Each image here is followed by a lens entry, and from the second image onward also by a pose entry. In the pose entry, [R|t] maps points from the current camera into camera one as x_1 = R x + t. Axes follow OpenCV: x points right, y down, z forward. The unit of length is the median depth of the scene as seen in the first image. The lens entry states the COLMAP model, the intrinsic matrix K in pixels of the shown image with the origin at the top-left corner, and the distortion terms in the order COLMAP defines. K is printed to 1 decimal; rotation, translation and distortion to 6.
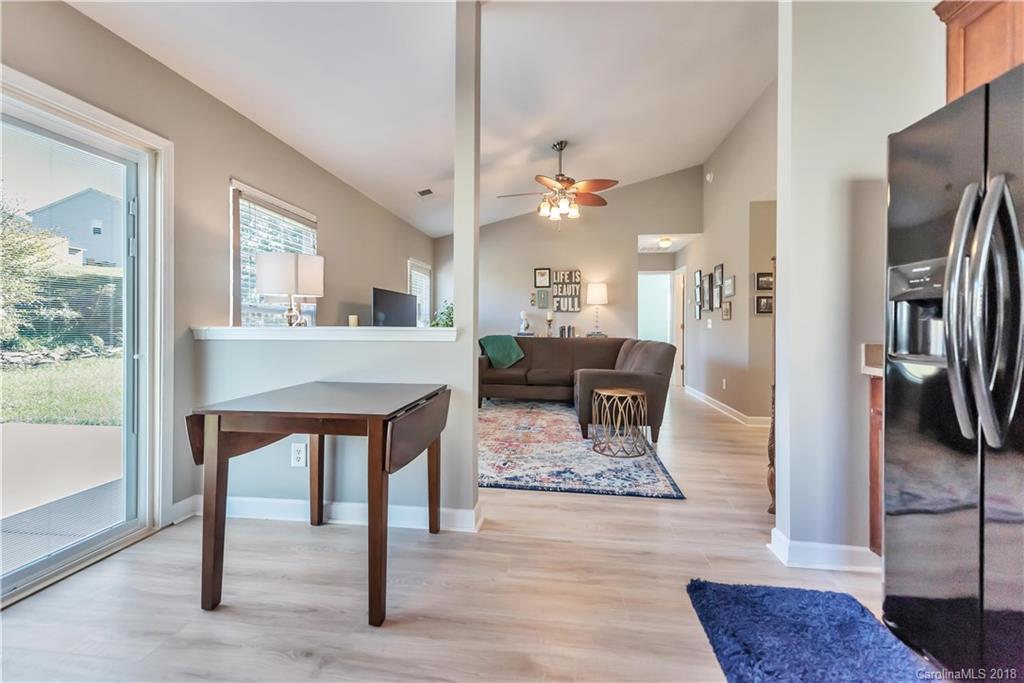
lens RADIAL K [[415.6, 0, 509.9], [0, 415.6, 323.0], [0, 0, 1]] dist [0.001614, -0.000380]
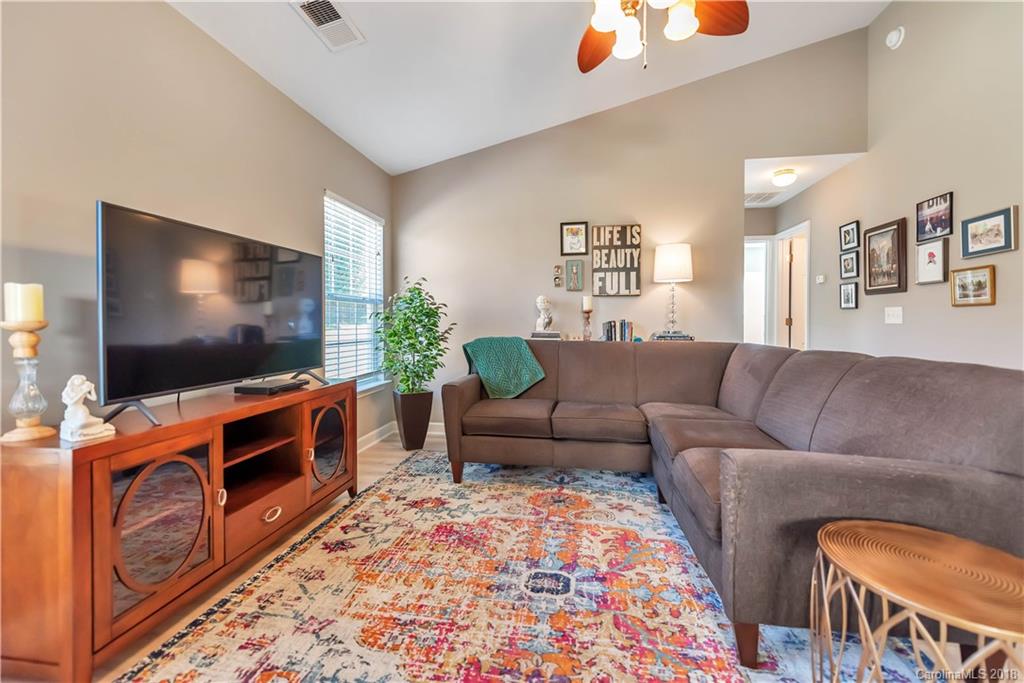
lens RADIAL K [[415.4, 0, 516.7], [0, 415.4, 323.6], [0, 0, 1]] dist [0.010785, -0.000205]
pose [[0.999925, -0.003230, -0.011793, 0.007004], [0.003307, 0.999973, 0.006517, 0.011706], [0.011772, -0.006556, 0.999909, 0.725314]]
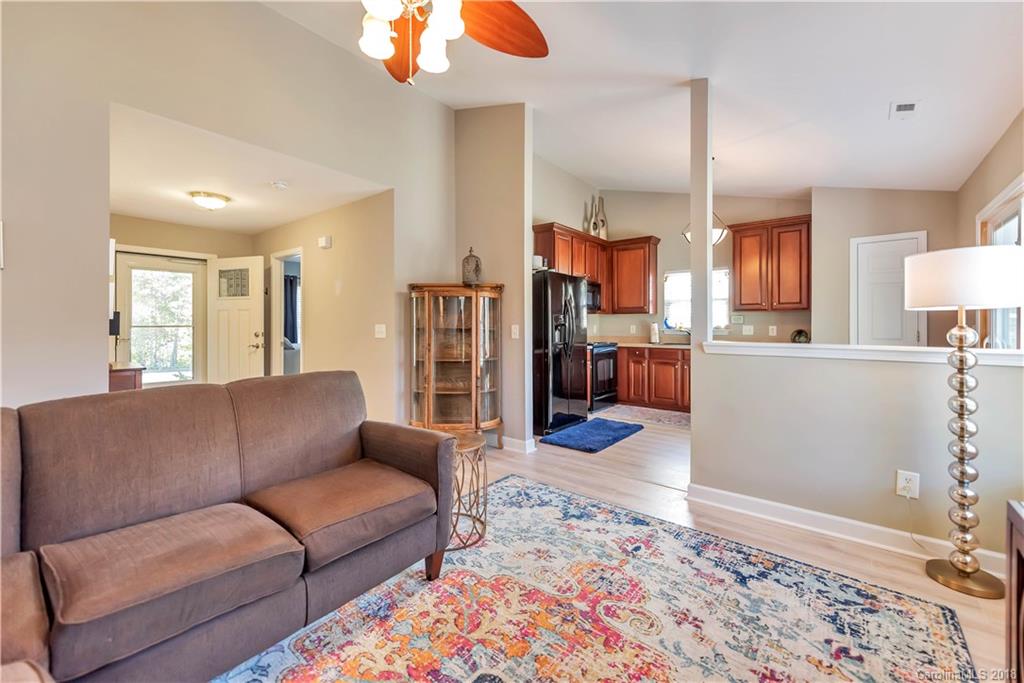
lens RADIAL K [[418.4, 0, 524.5], [0, 418.4, 325.6], [0, 0, 1]] dist [0.007190, -0.000271]
pose [[-0.868769, -0.009270, 0.495130, -0.166198], [-0.010183, 0.999948, 0.000854, -0.021441], [-0.495112, -0.004300, -0.868818, 1.486169]]
